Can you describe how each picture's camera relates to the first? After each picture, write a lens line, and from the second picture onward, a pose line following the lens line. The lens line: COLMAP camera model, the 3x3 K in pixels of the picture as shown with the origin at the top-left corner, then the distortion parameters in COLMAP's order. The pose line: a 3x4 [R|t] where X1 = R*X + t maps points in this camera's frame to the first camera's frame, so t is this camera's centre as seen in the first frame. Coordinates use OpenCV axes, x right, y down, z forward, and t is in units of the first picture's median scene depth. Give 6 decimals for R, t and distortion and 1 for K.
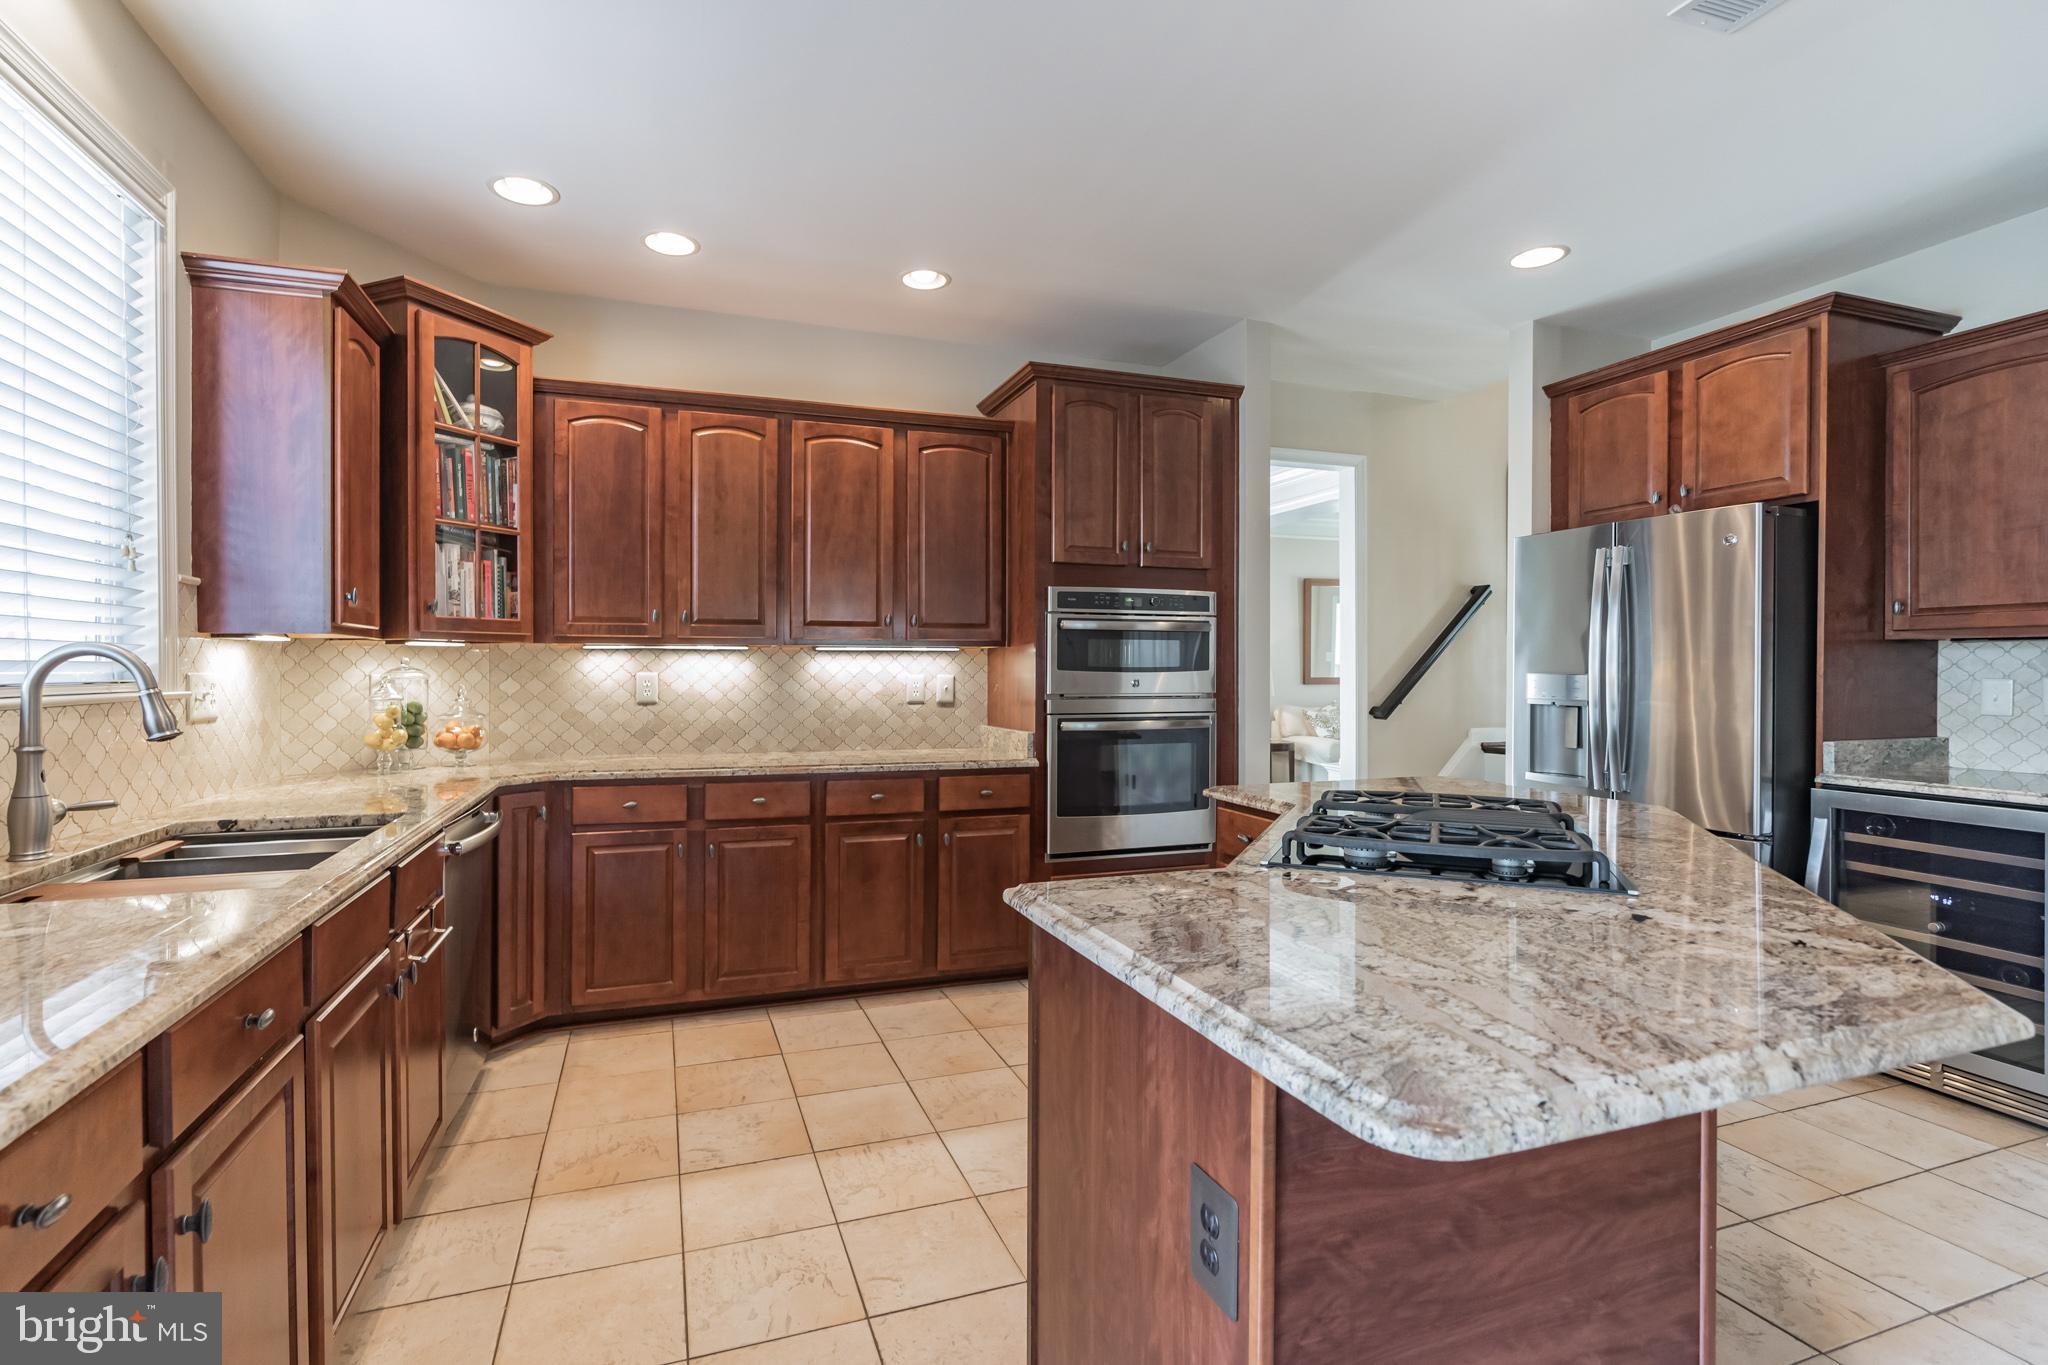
lens RADIAL K [[932.0, 0, 956.9], [0, 932.0, 669.8], [0, 0, 1]] dist [-0.000787, 0.000158]
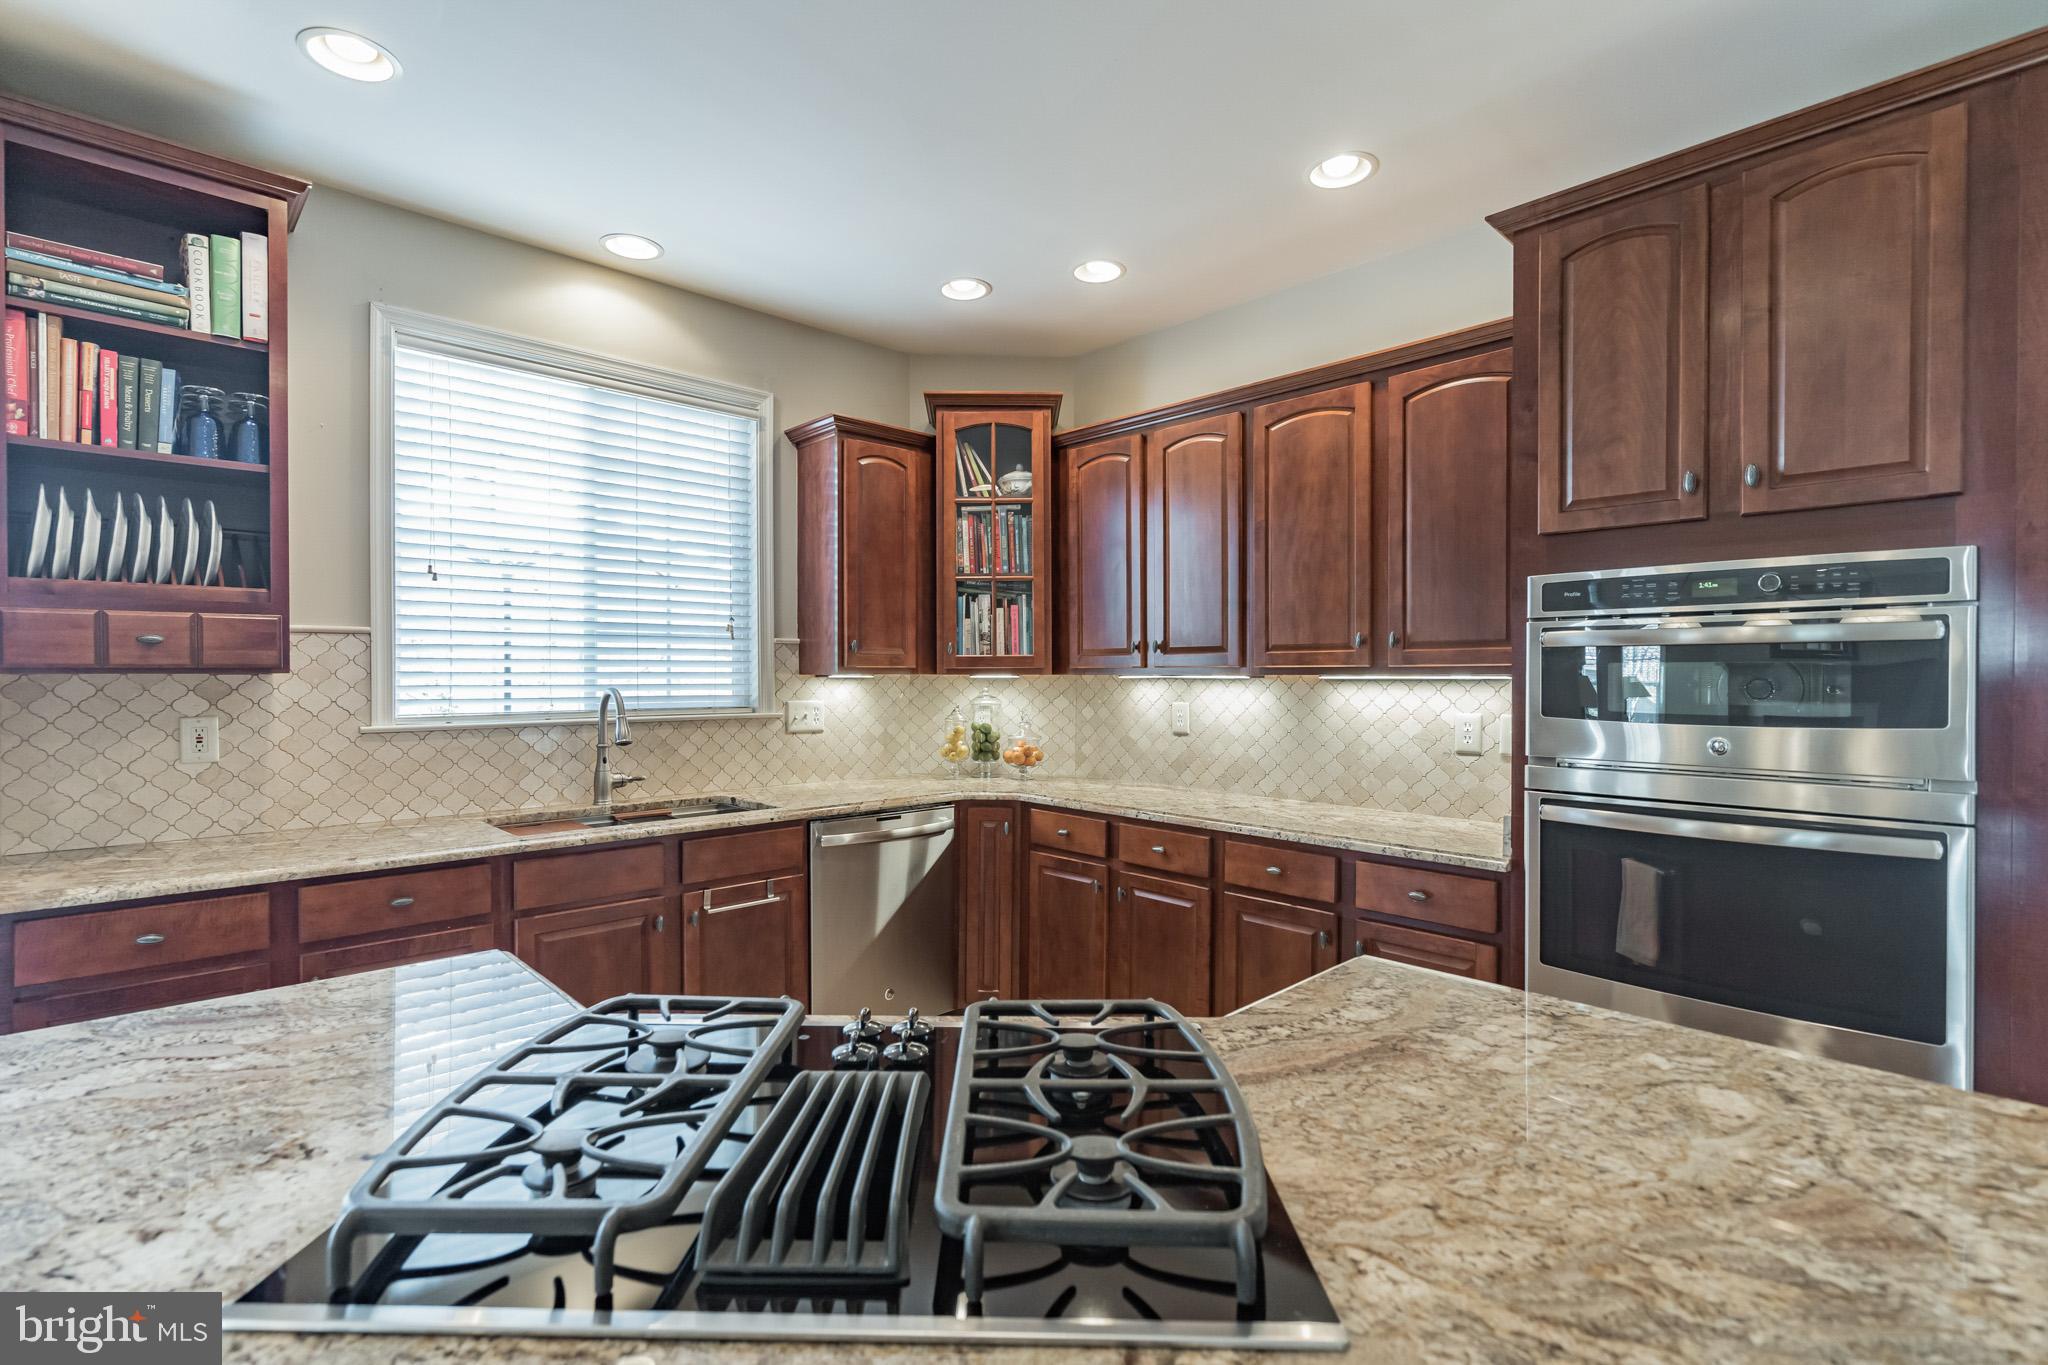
lens RADIAL K [[932.0, 0, 1013.3], [0, 932.0, 683.4], [0, 0, 1]] dist [-0.000787, 0.000158]
pose [[0.437765, 0.005351, -0.899074, 0.484449], [-0.000480, 0.999984, 0.005718, -0.023262], [0.899090, -0.002072, 0.437760, 0.431100]]
